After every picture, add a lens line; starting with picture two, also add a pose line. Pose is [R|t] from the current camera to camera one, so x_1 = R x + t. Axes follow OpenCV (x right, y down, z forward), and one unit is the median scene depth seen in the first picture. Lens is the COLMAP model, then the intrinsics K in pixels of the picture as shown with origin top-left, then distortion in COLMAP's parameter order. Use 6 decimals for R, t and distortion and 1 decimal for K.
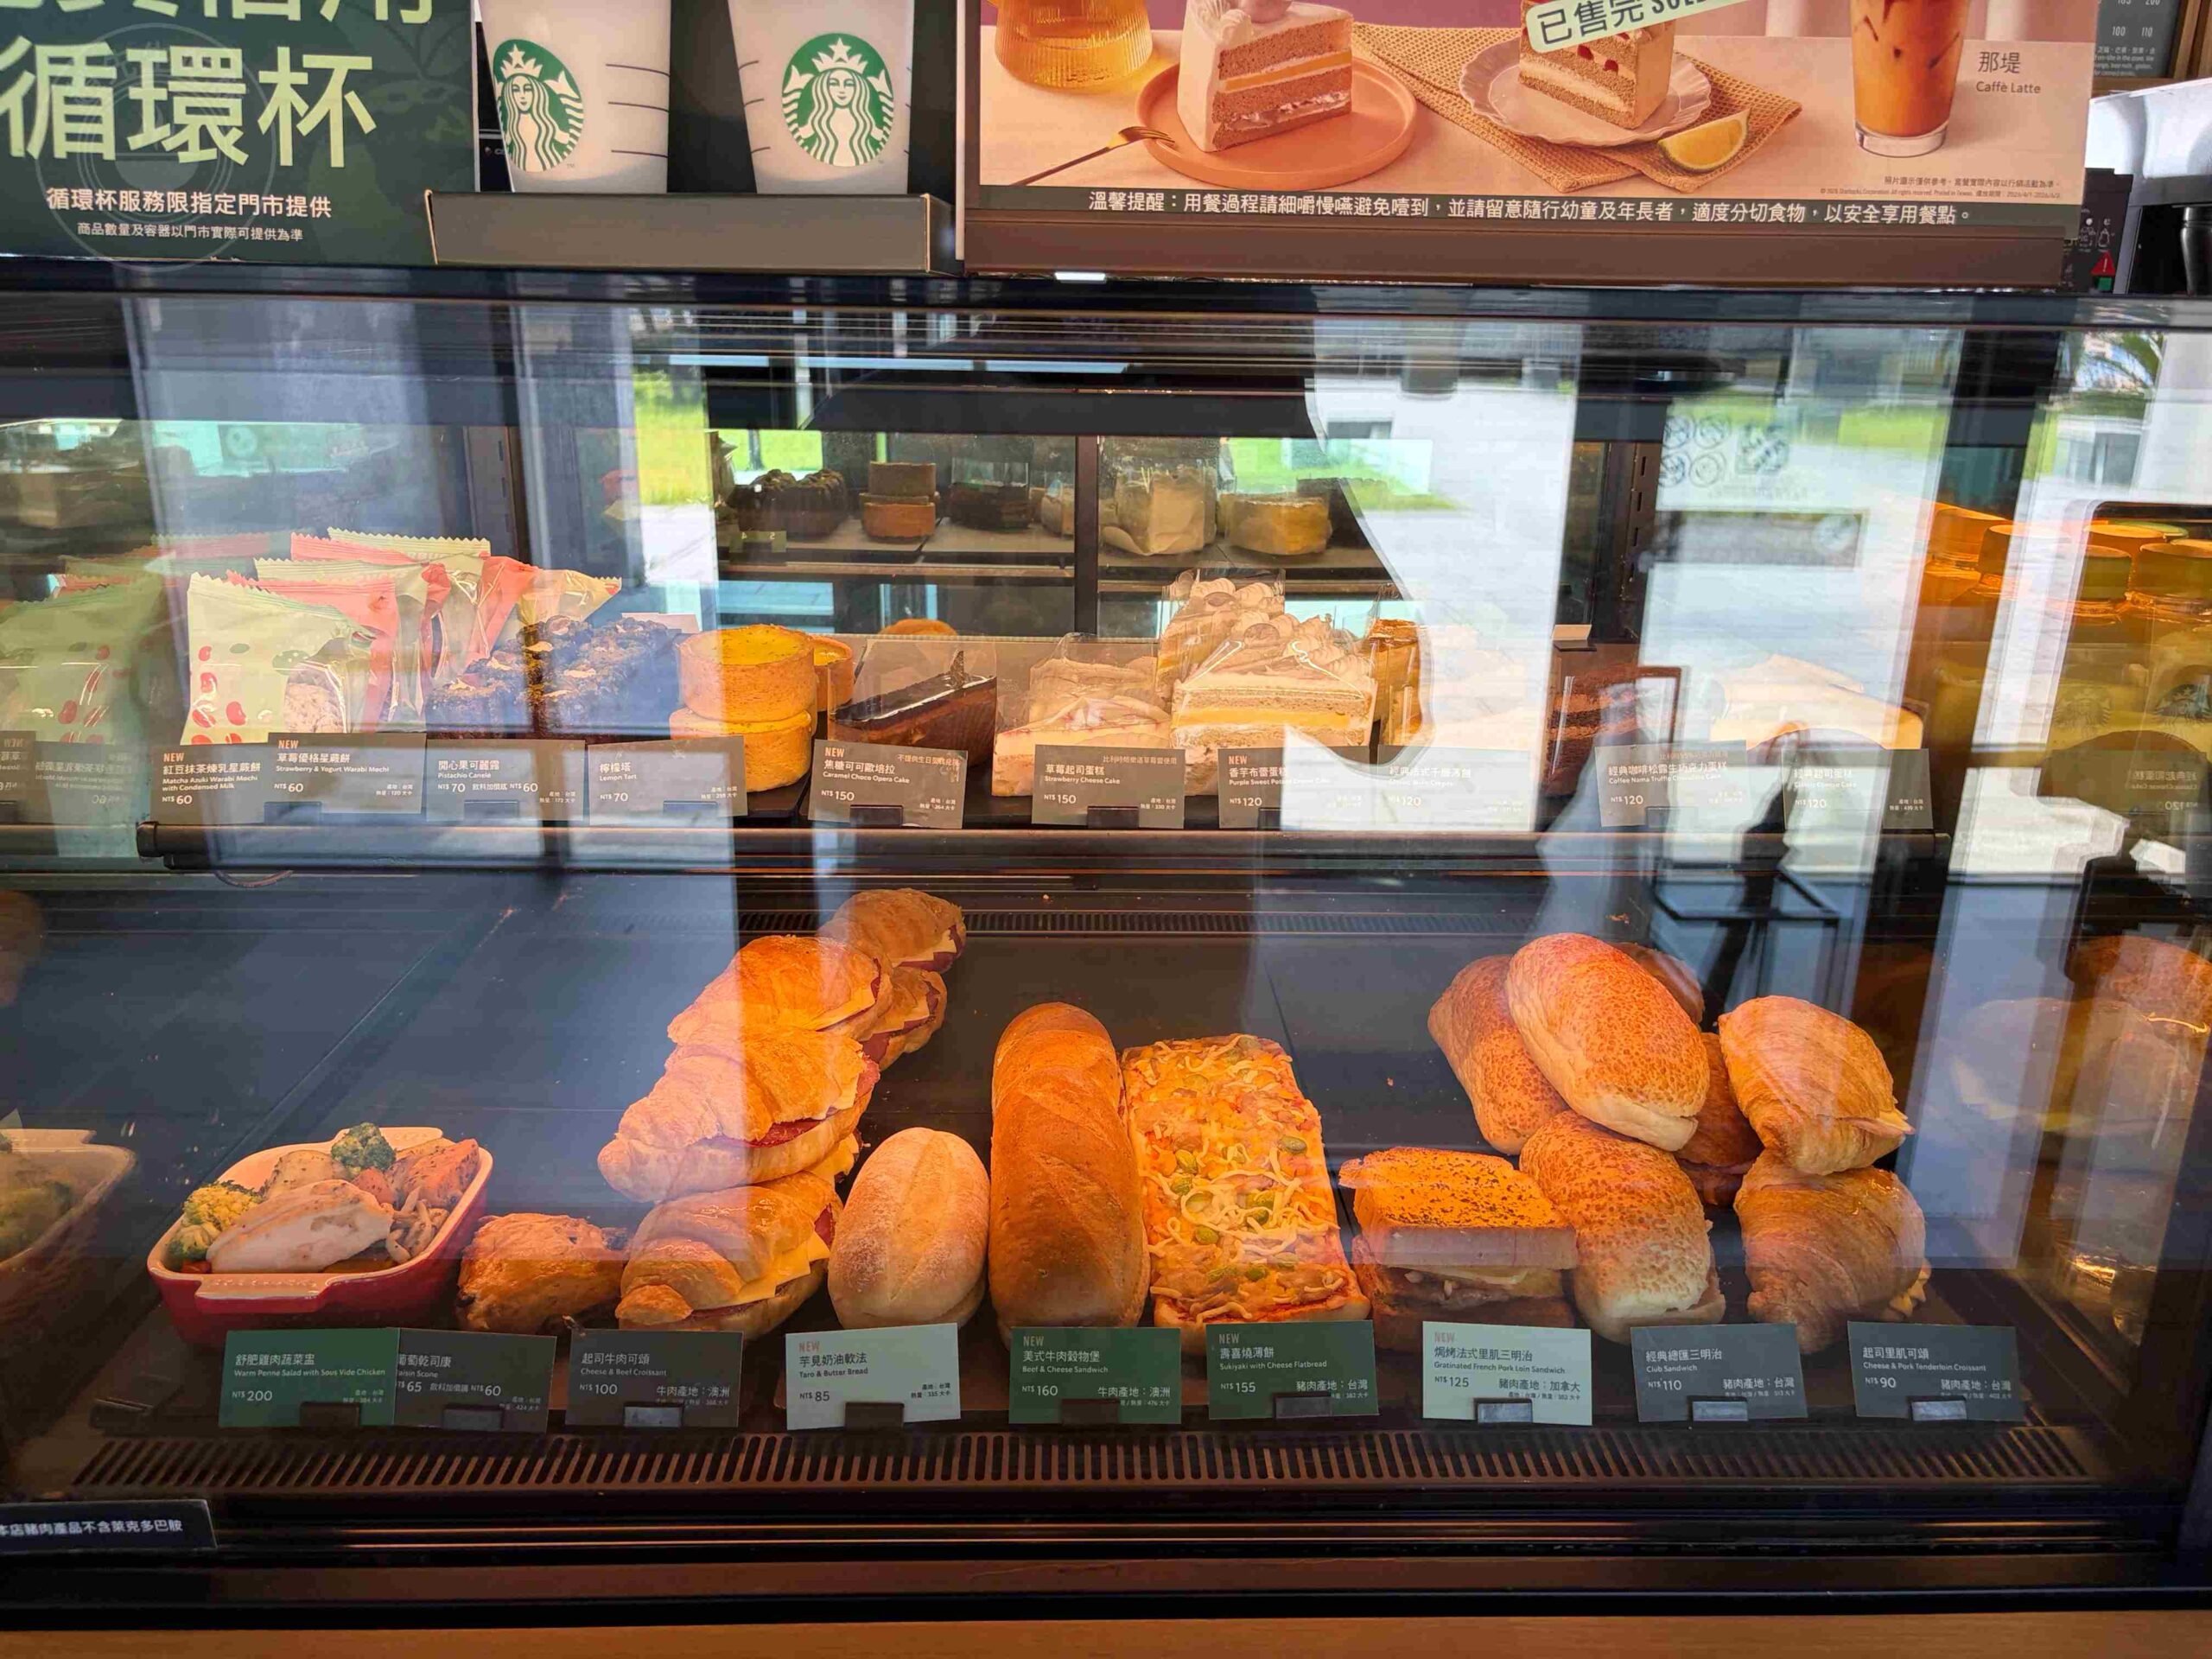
lens RADIAL K [[1648.9, 0, 1081.1], [0, 1648.9, 772.3], [0, 0, 1]] dist [0.163334, -0.125983]
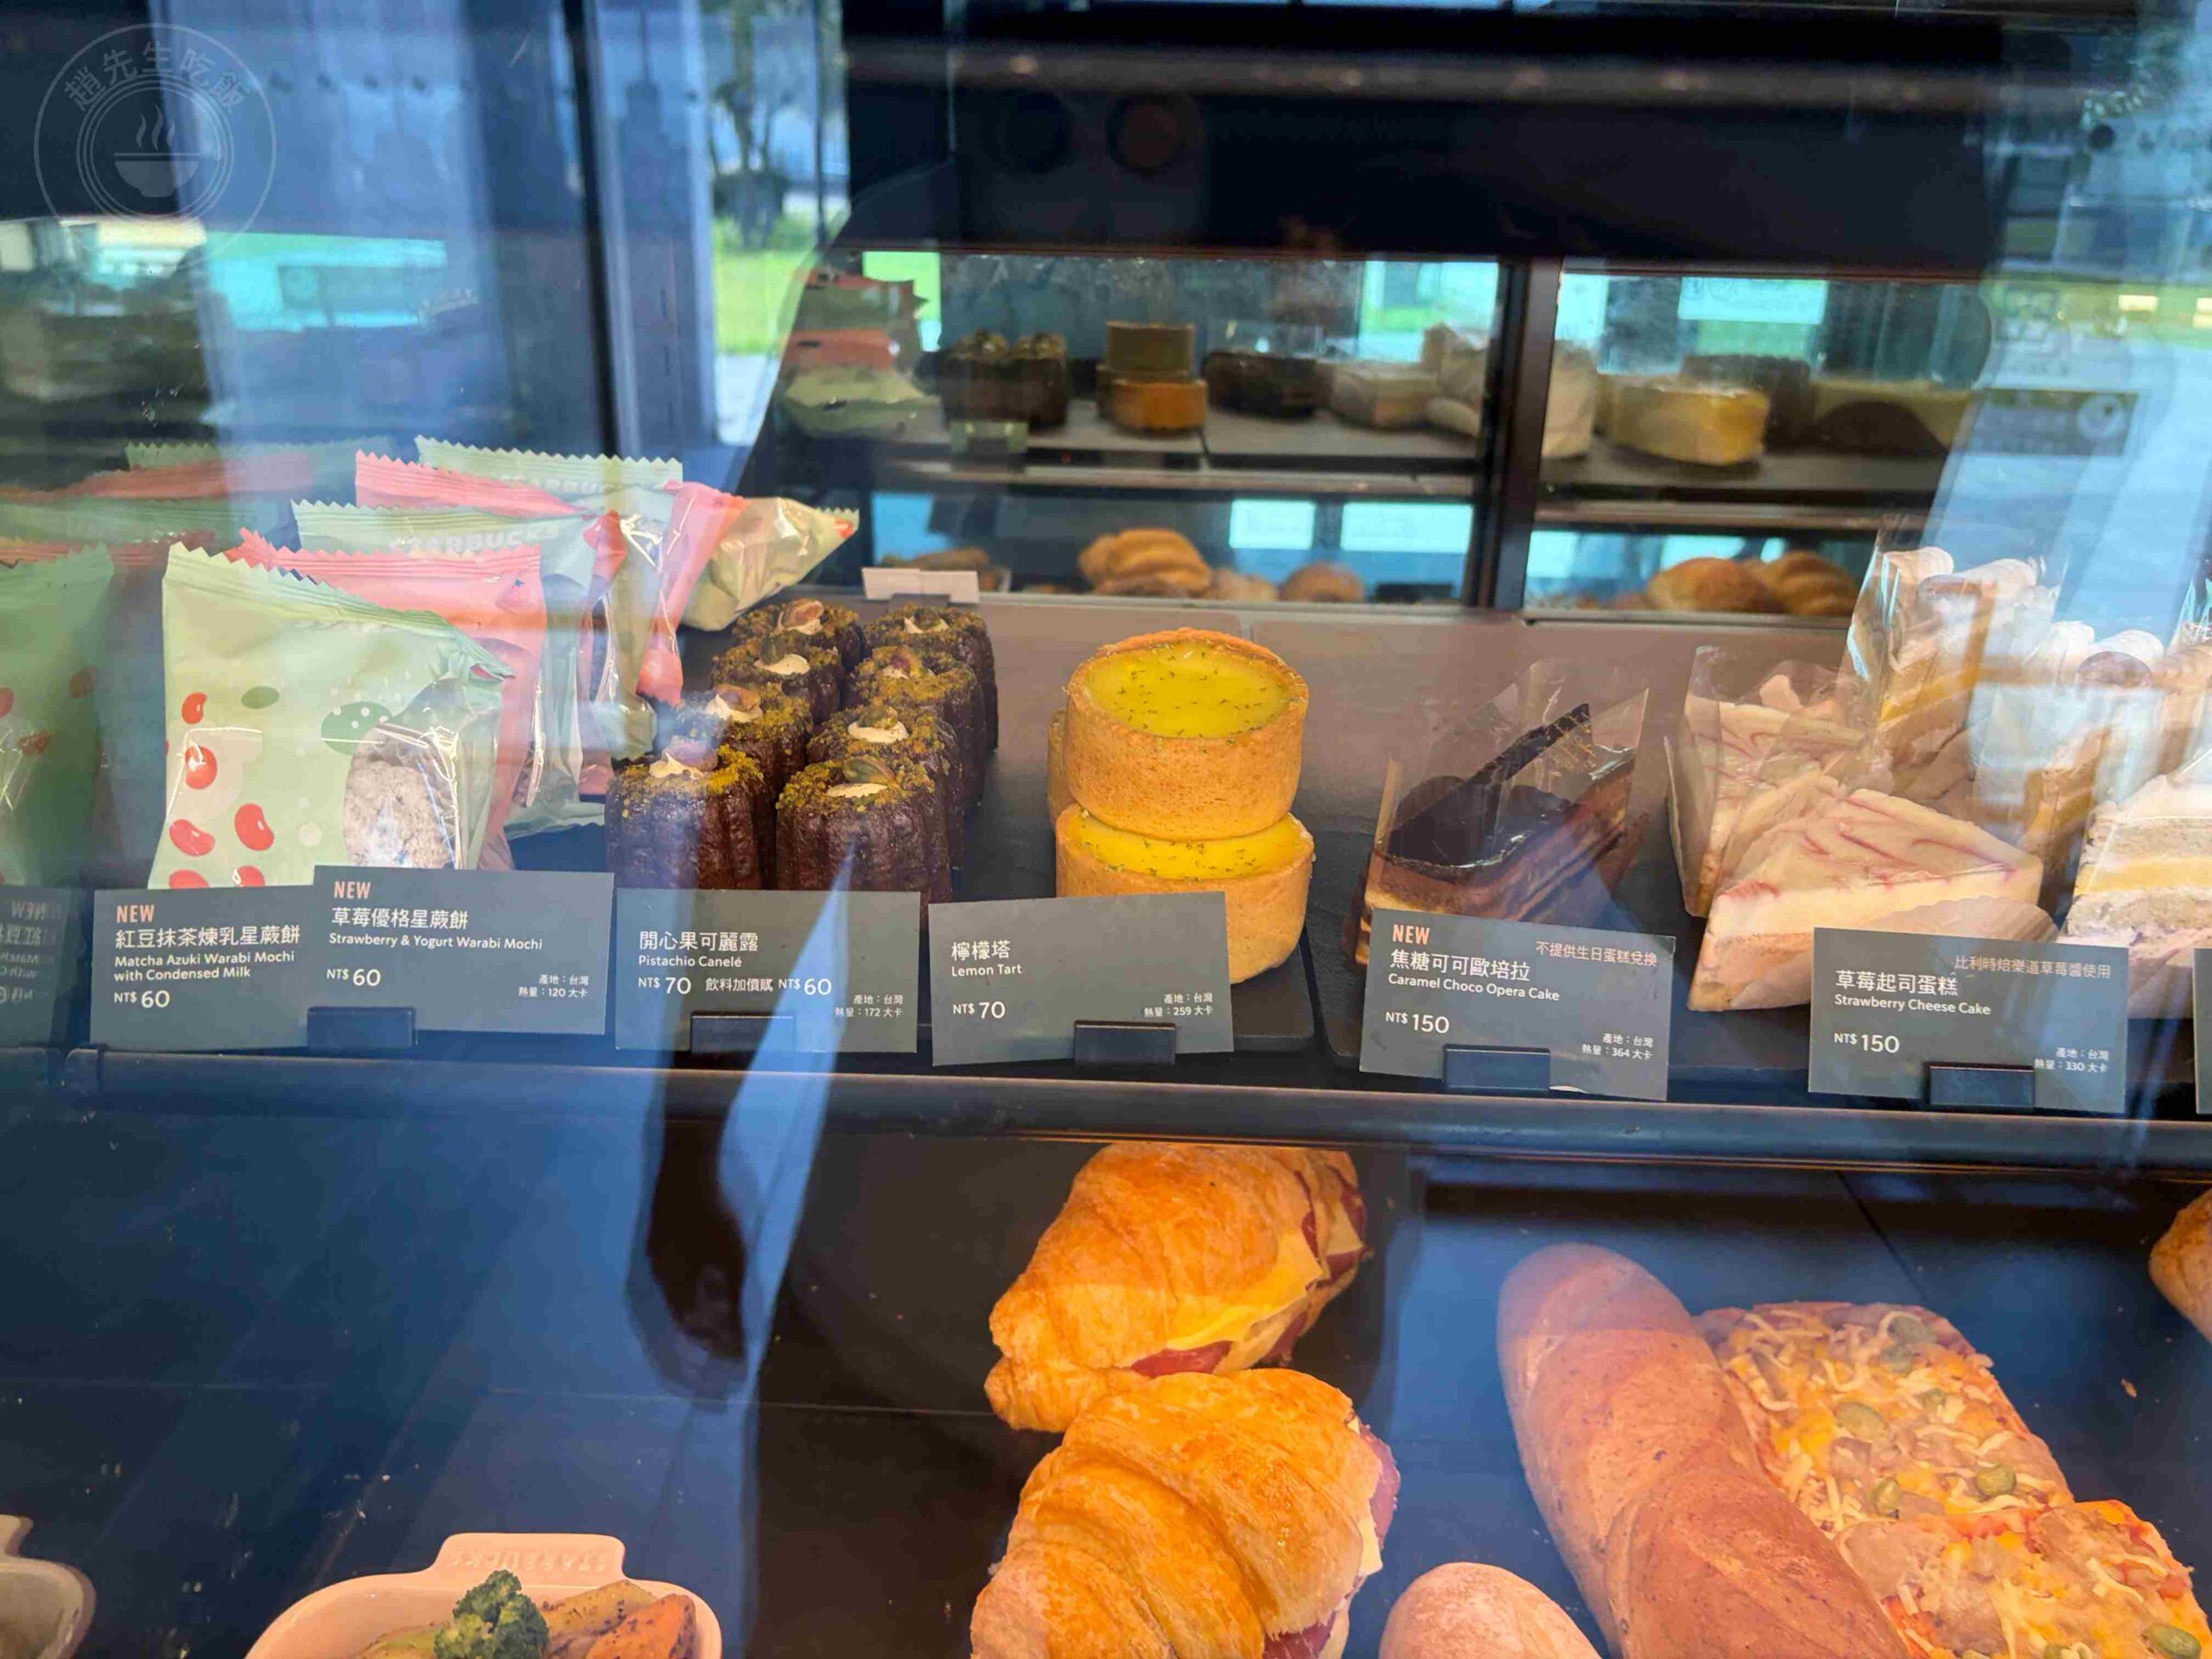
lens RADIAL K [[1684.6, 0, 1107.6], [0, 1684.6, 766.9], [0, 0, 1]] dist [0.079307, -0.087797]
pose [[0.999385, 0.029424, -0.019082, -0.225996], [-0.027926, 0.996828, 0.074528, -0.095004], [0.021214, -0.073949, 0.997036, 0.484760]]
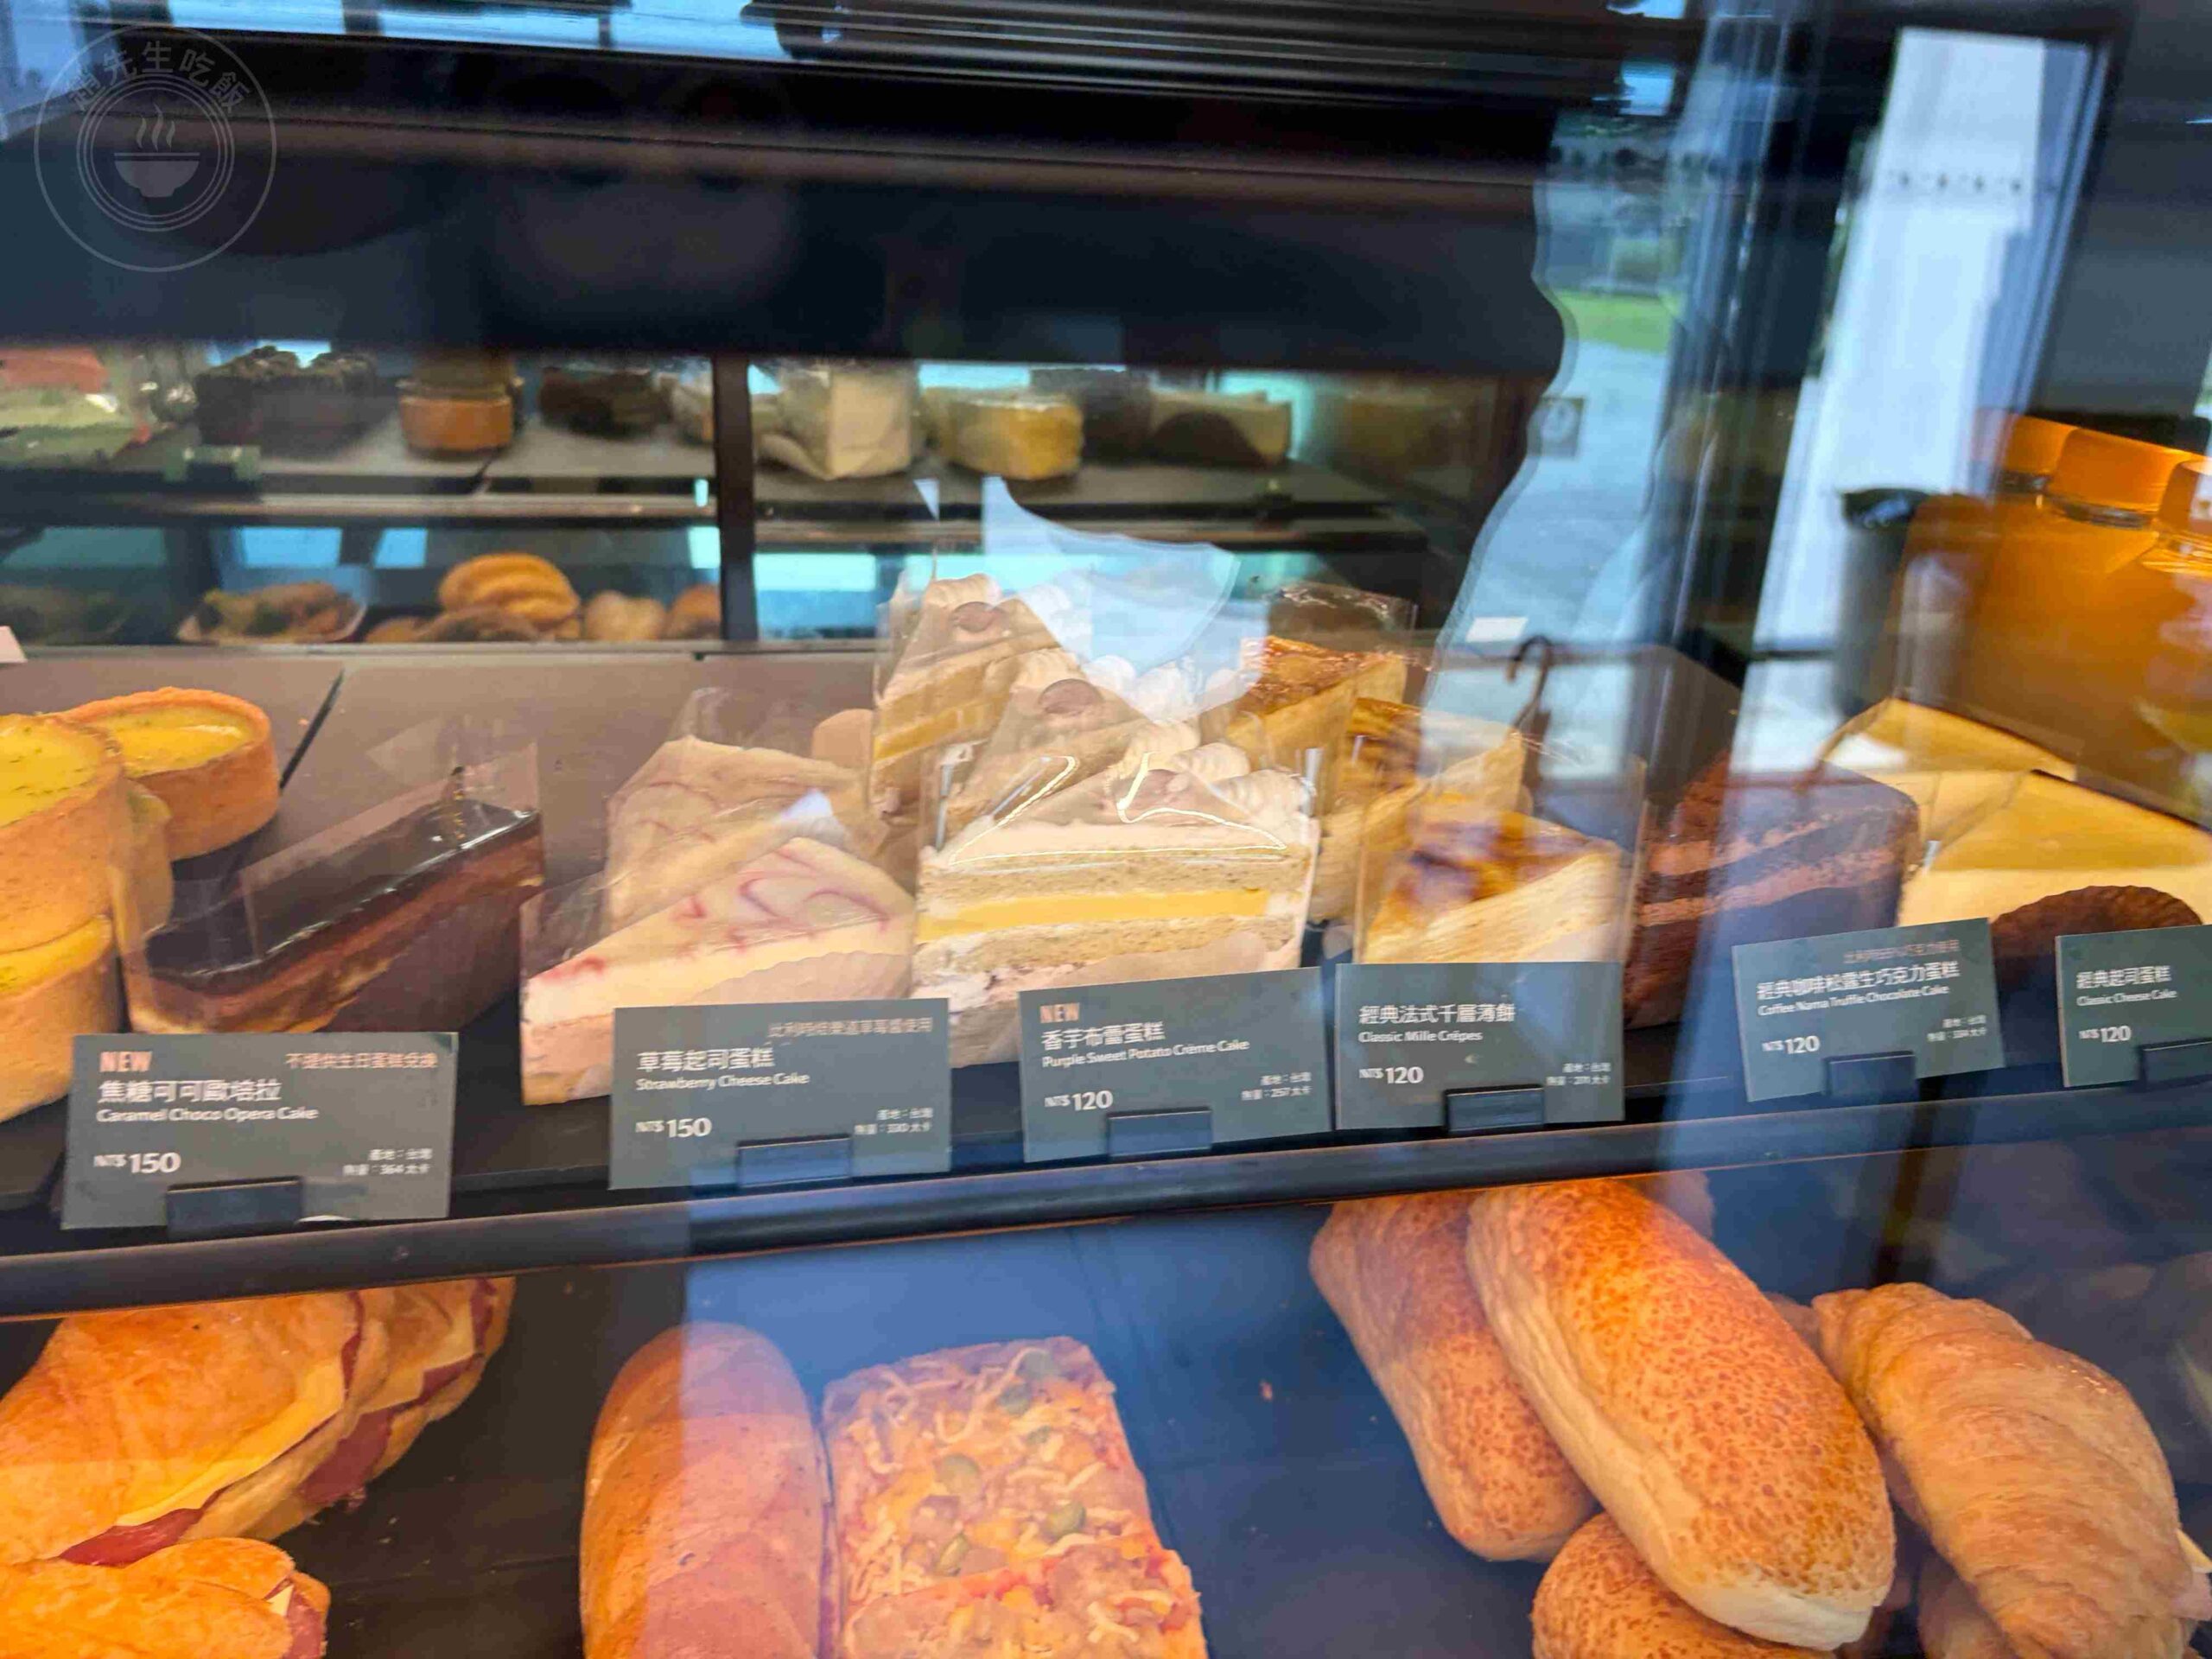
lens RADIAL K [[1714.1, 0, 1105.1], [0, 1714.1, 761.5], [0, 0, 1]] dist [-0.026101, 0.009881]
pose [[0.979147, -0.033905, 0.200304, 0.011823], [0.021173, 0.997637, 0.065367, -0.109169], [-0.202047, -0.059763, 0.977551, 0.515315]]
